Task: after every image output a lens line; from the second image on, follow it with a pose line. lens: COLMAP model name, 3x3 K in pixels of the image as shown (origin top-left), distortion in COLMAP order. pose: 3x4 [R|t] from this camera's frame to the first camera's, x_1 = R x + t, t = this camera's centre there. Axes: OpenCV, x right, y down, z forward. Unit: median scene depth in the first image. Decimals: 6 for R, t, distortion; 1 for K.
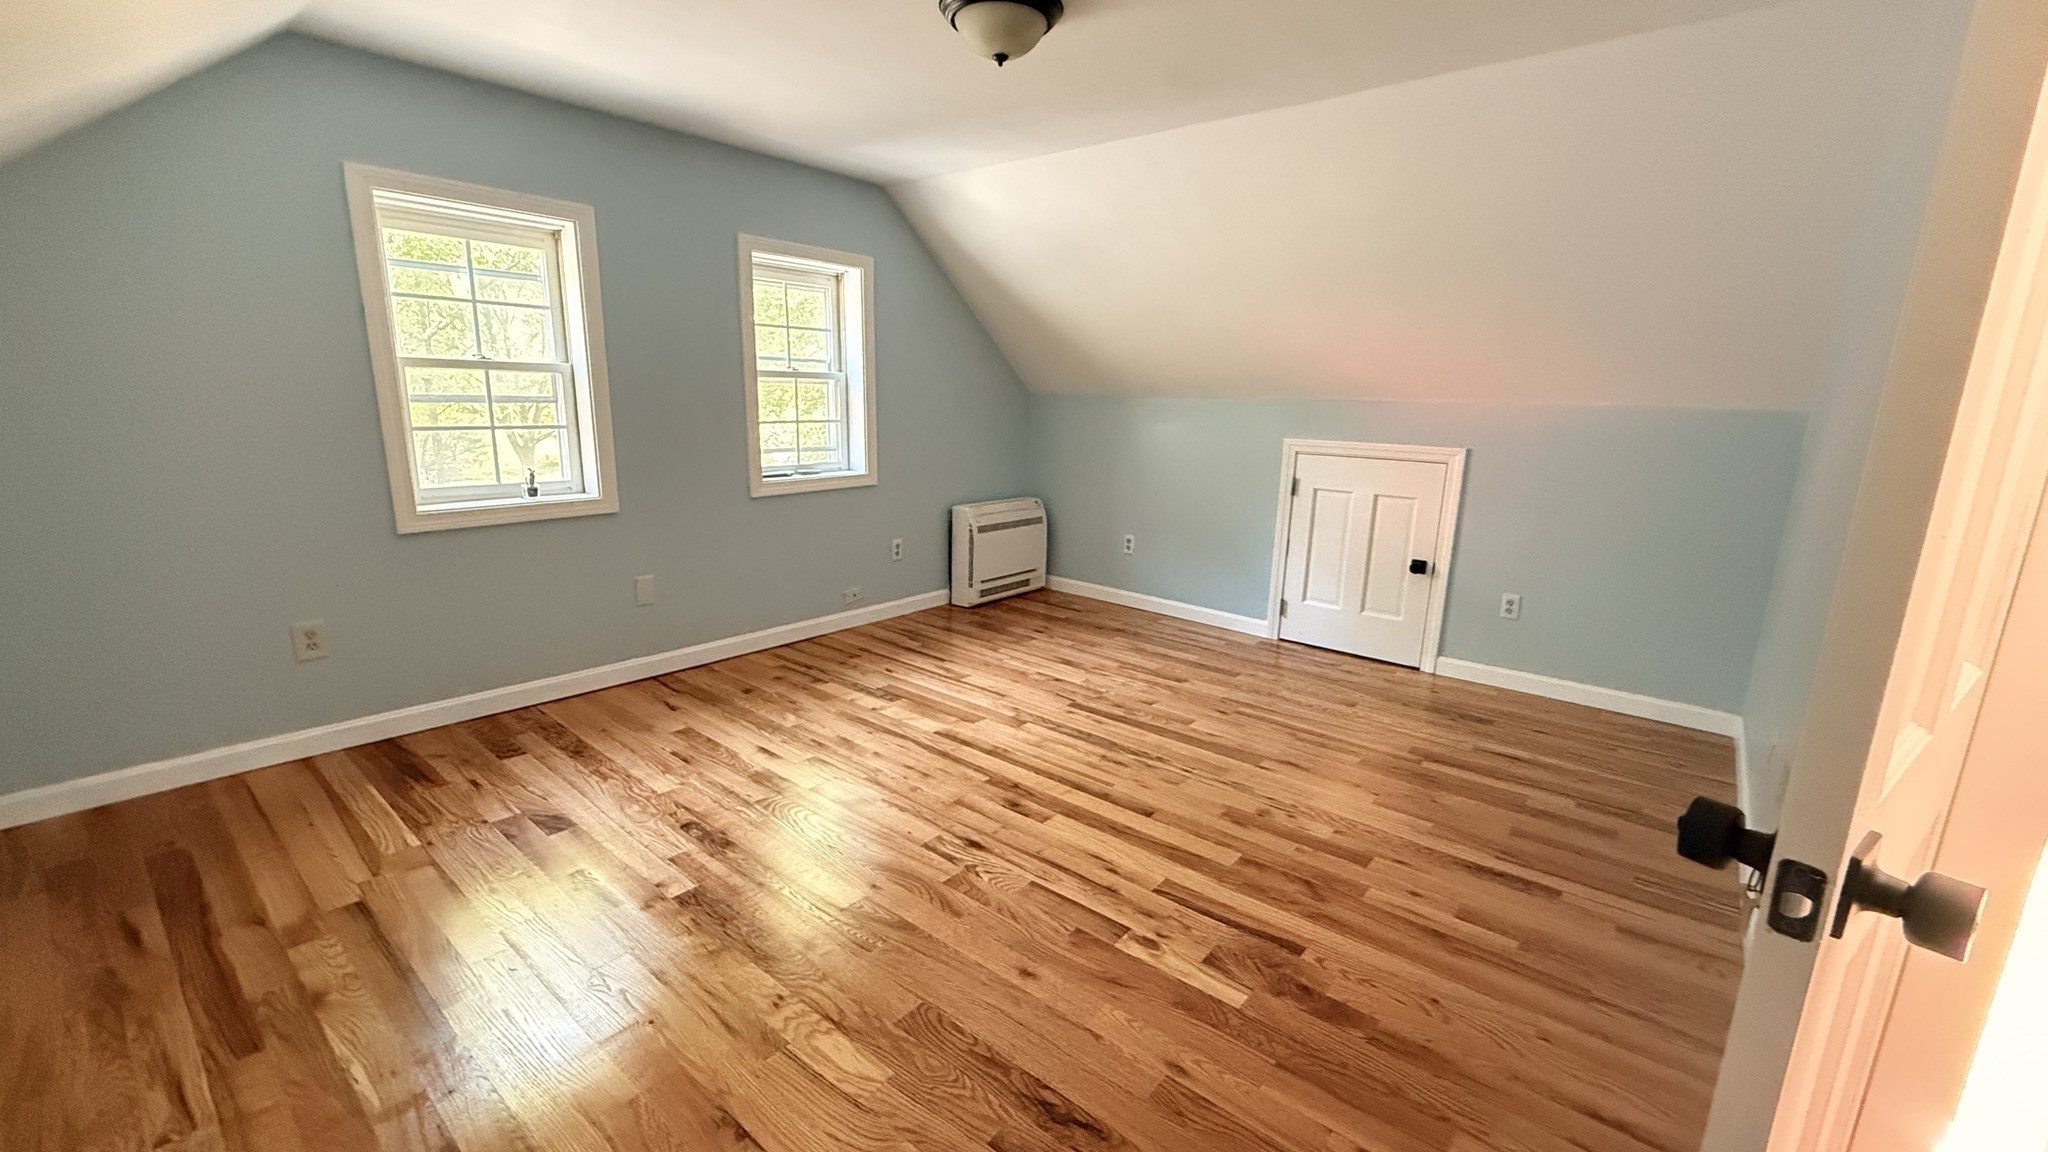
lens RADIAL K [[815.5, 0, 1020.6], [0, 815.5, 573.9], [0, 0, 1]] dist [0.002521, -0.000178]
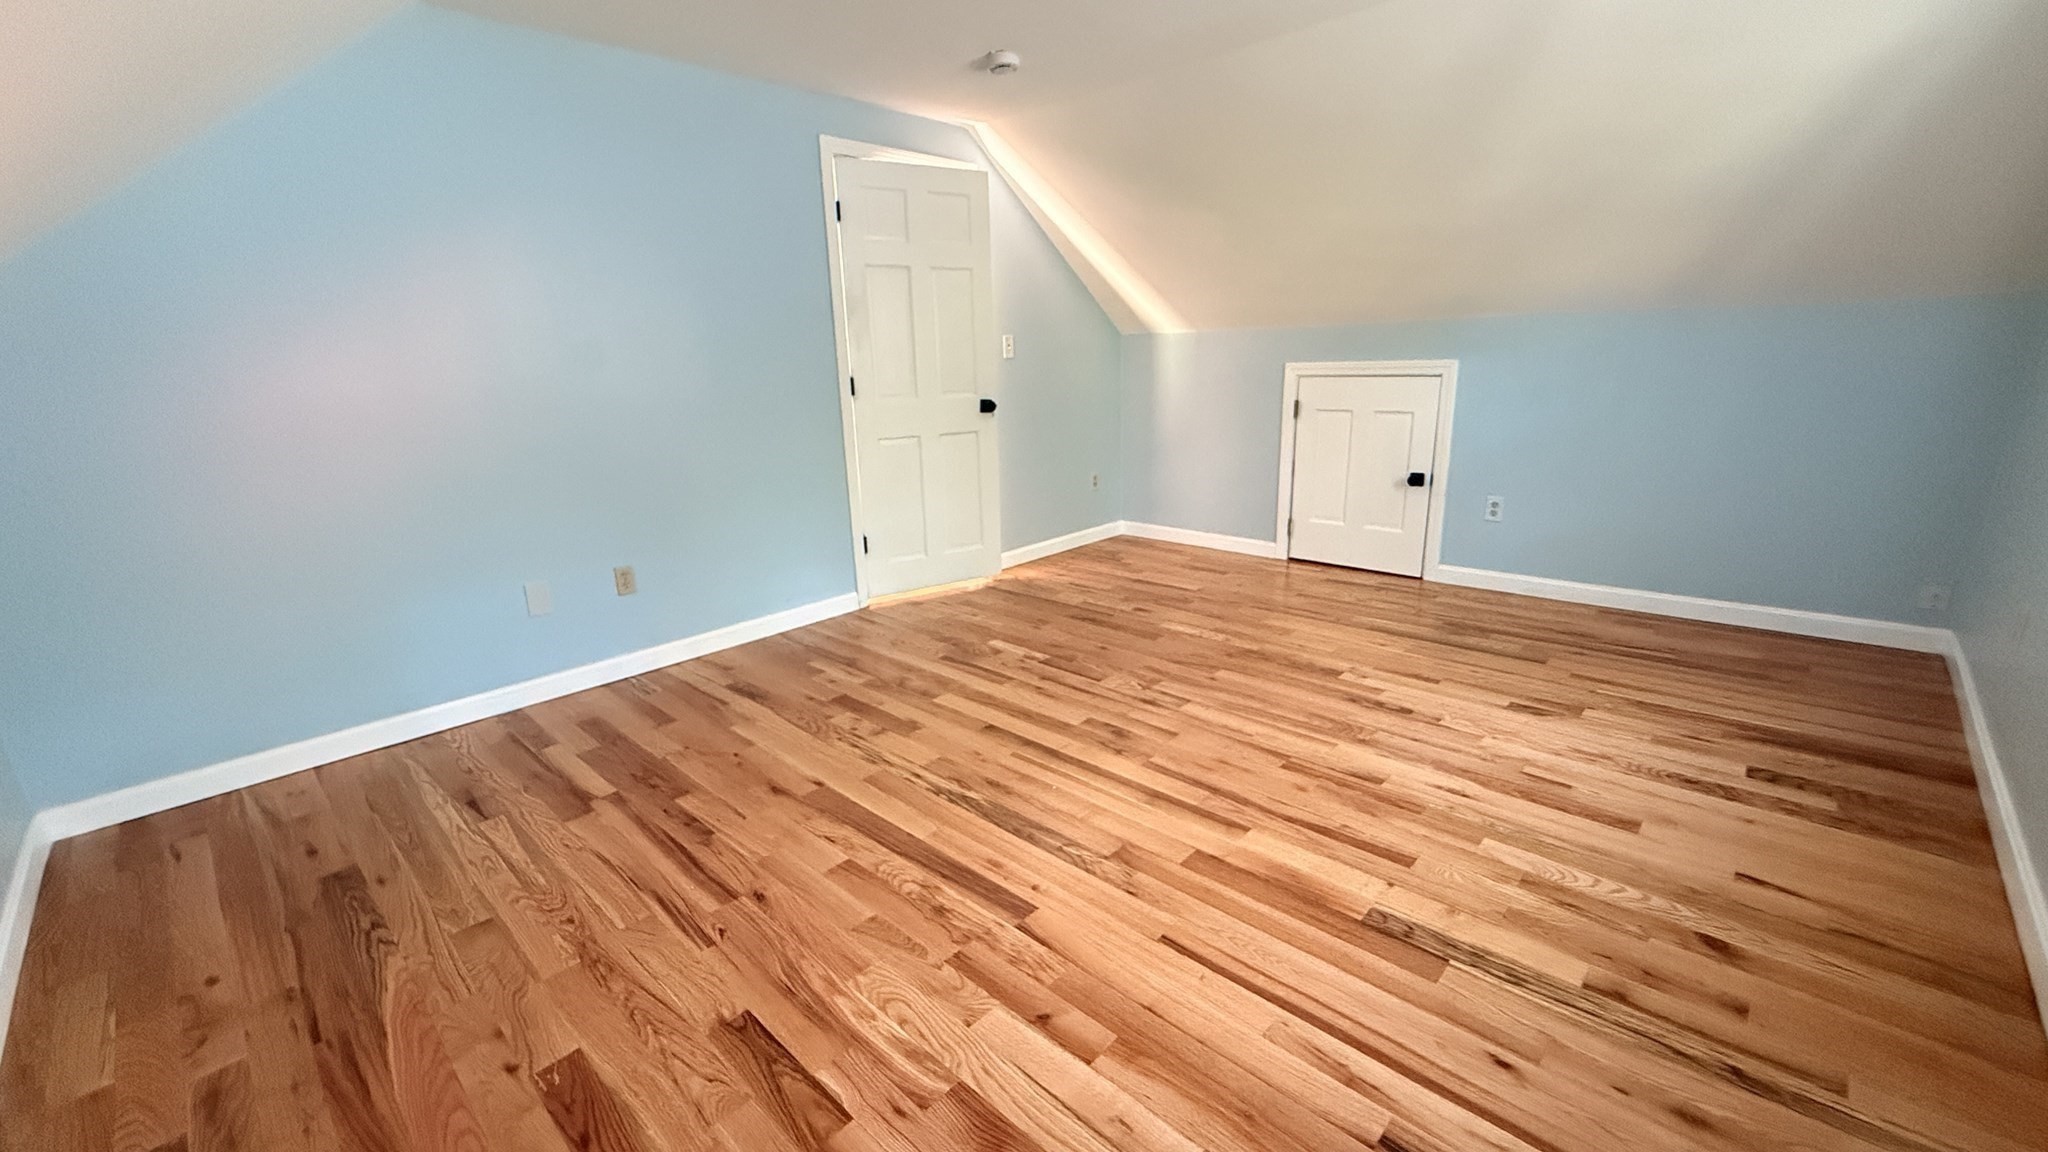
lens RADIAL K [[815.5, 0, 1020.6], [0, 815.5, 573.9], [0, 0, 1]] dist [0.002521, -0.000178]
pose [[-0.997439, -0.012383, 0.070445, 0.040112], [0.021577, 0.886922, 0.461414, -0.329154], [-0.068193, 0.461753, -0.884384, 1.638987]]
